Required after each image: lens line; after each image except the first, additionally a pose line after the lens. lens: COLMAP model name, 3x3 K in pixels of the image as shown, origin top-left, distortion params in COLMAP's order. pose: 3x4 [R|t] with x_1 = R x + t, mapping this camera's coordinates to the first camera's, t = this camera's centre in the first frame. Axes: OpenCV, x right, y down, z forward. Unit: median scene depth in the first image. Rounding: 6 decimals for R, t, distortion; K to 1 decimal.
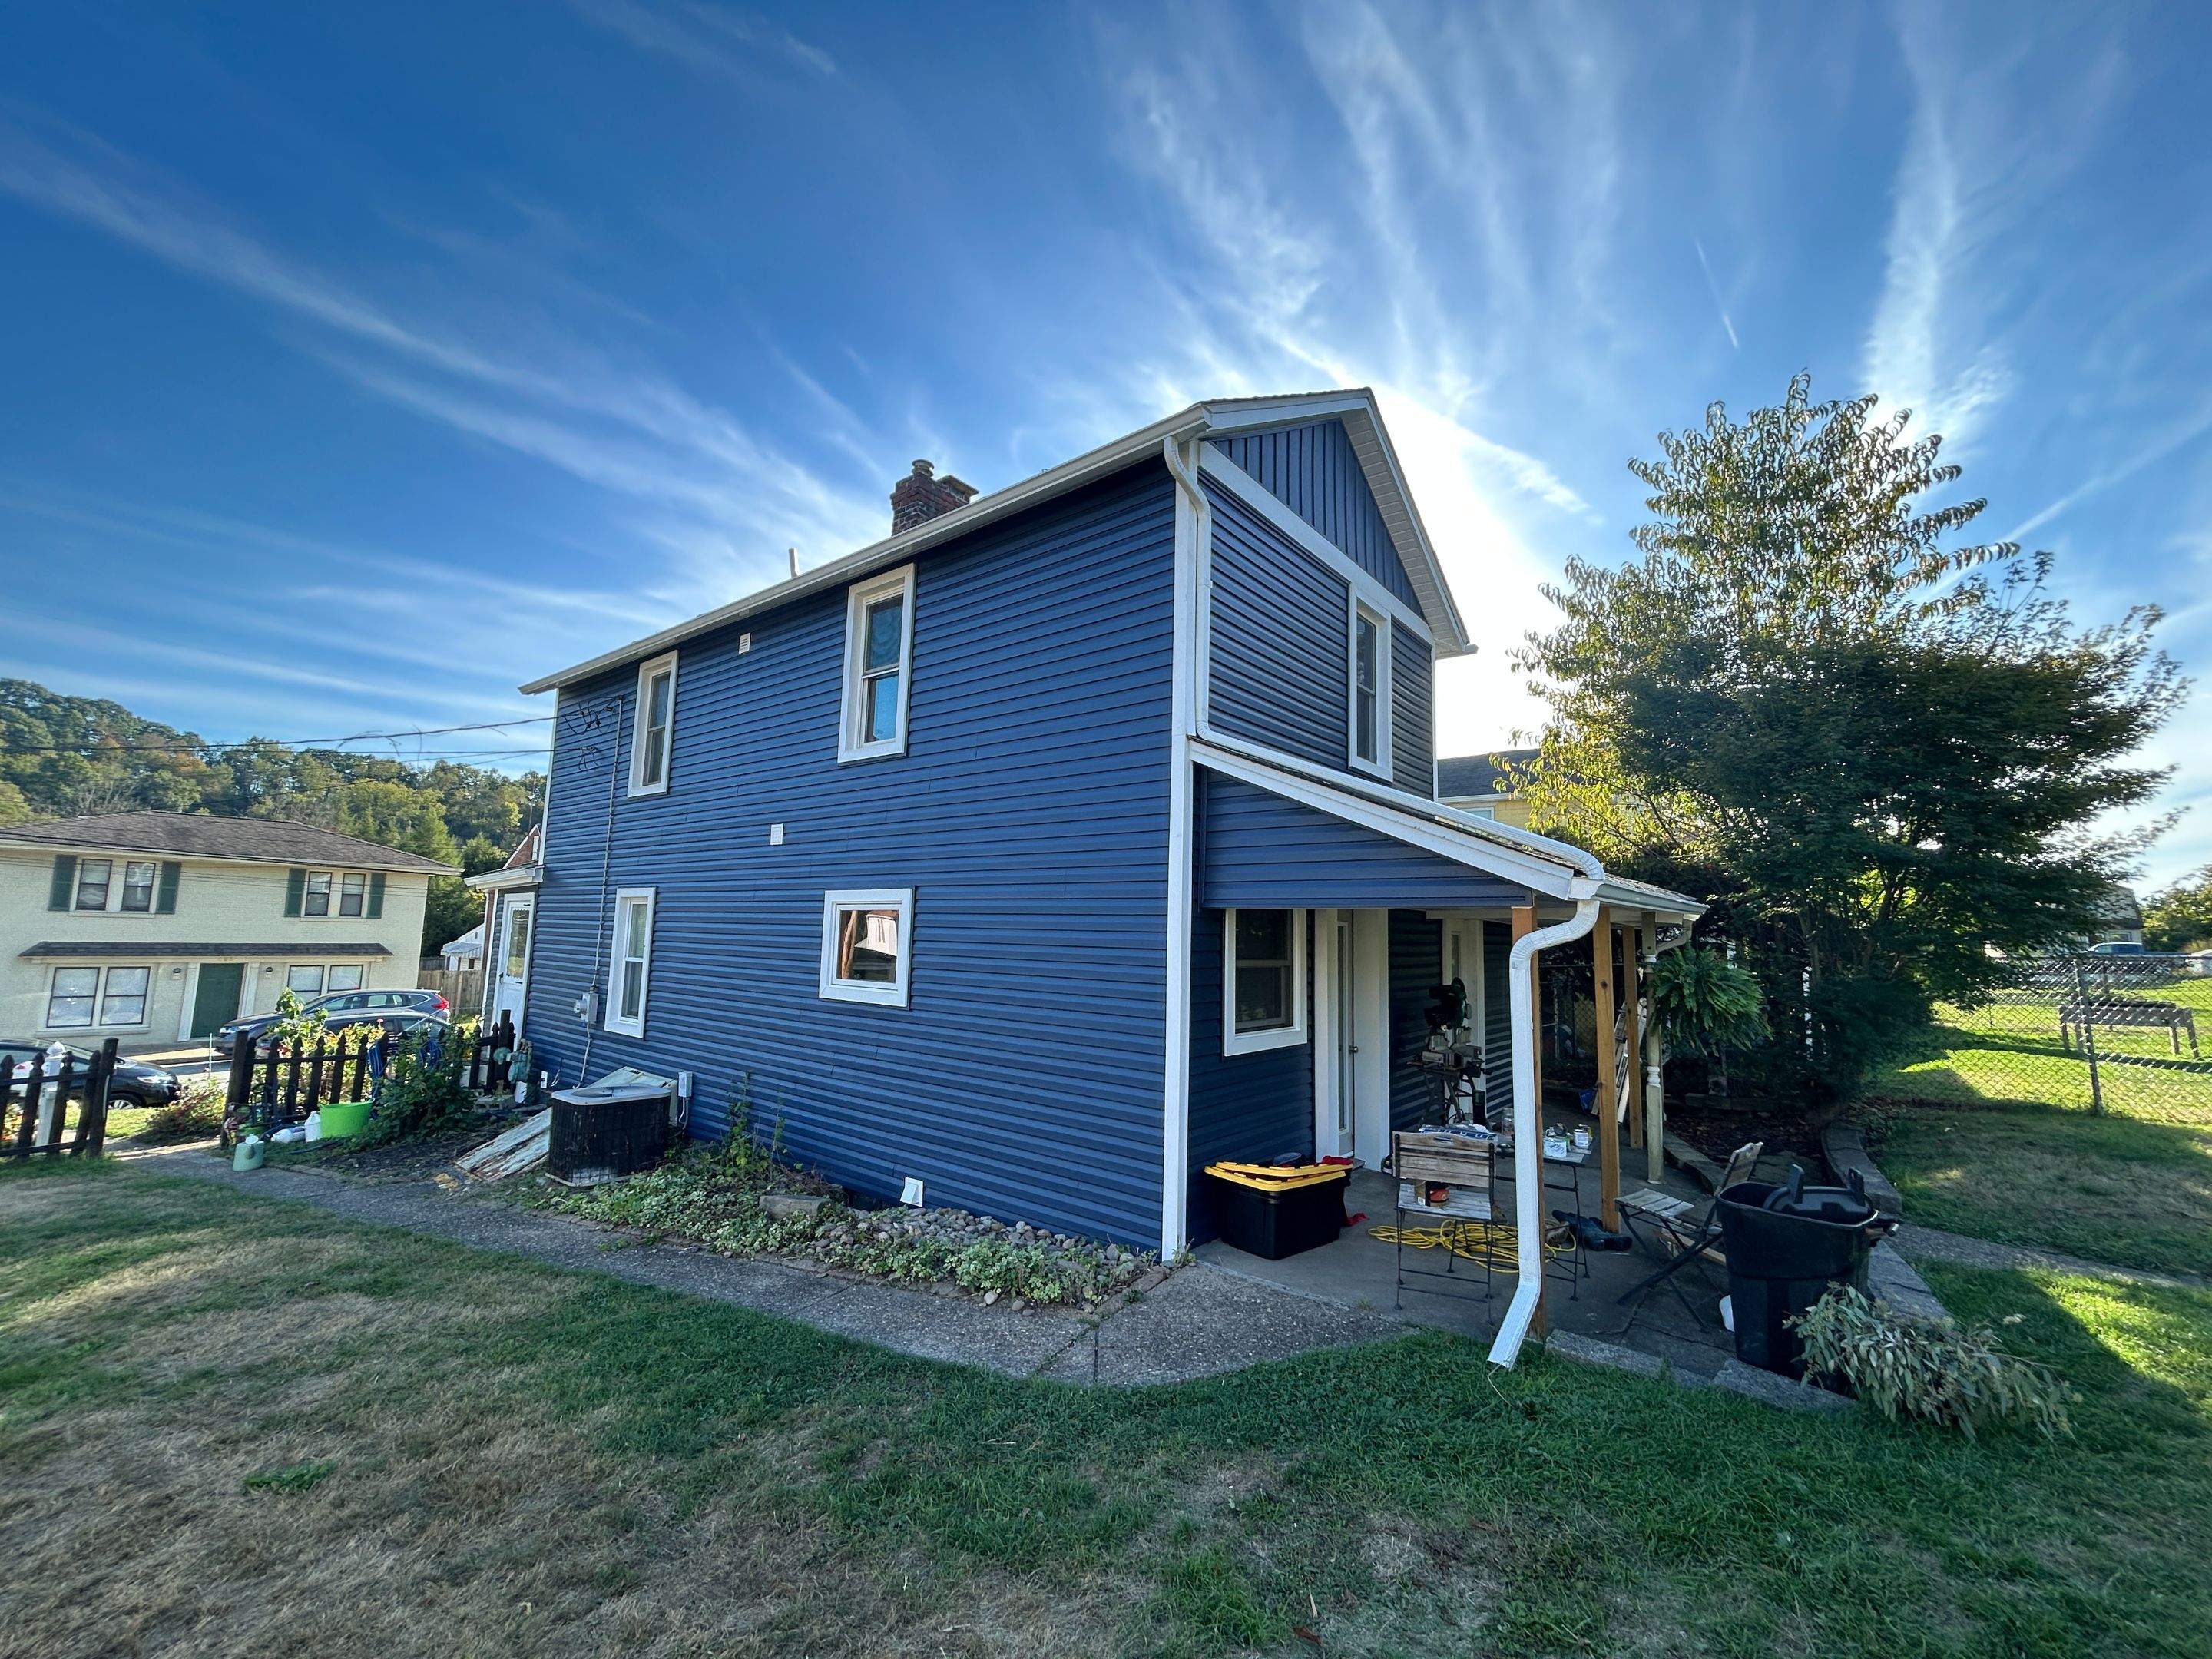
lens RADIAL K [[886.0, 0, 1106.0], [0, 886.0, 829.5], [0, 0, 1]] dist [0.011148, 0.000049]
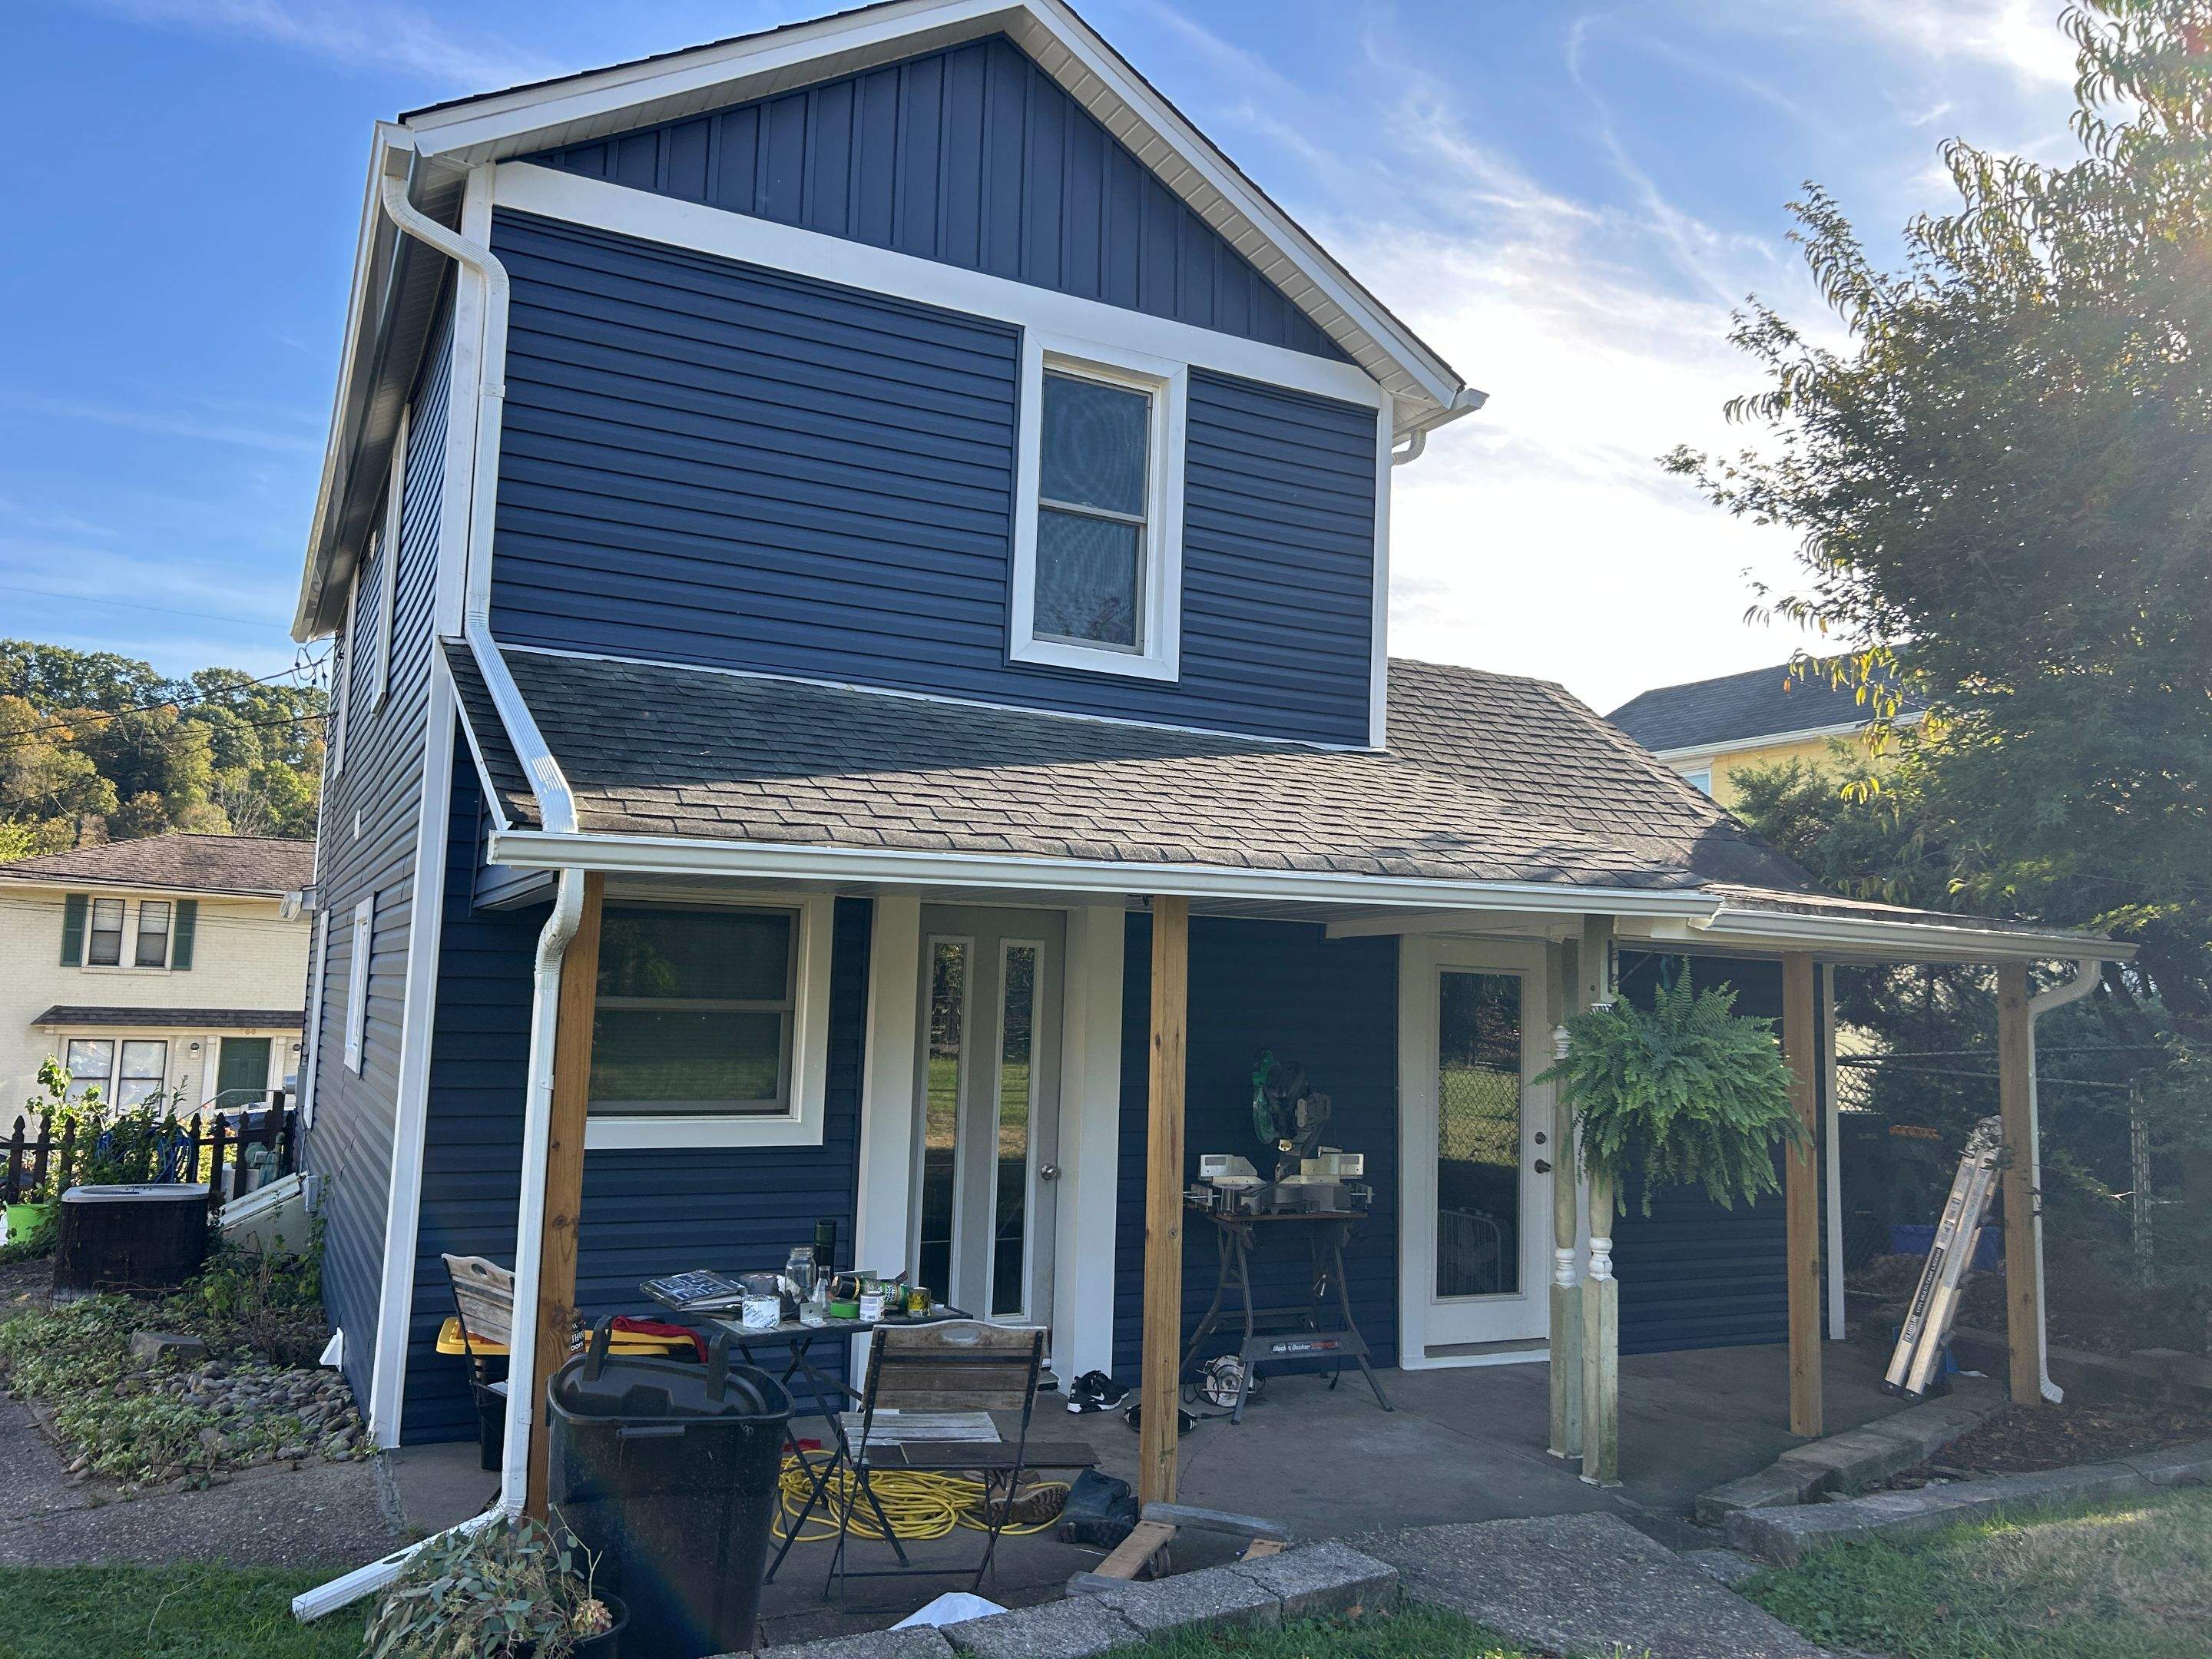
lens RADIAL K [[1681.9, 0, 1106.0], [0, 1681.9, 829.5], [0, 0, 1]] dist [0.045088, 0.003994]
pose [[0.912081, -0.038443, -0.408205, 0.246411], [0.040821, 0.999162, -0.002889, 0.012908], [0.407974, -0.014029, 0.912886, 0.019367]]
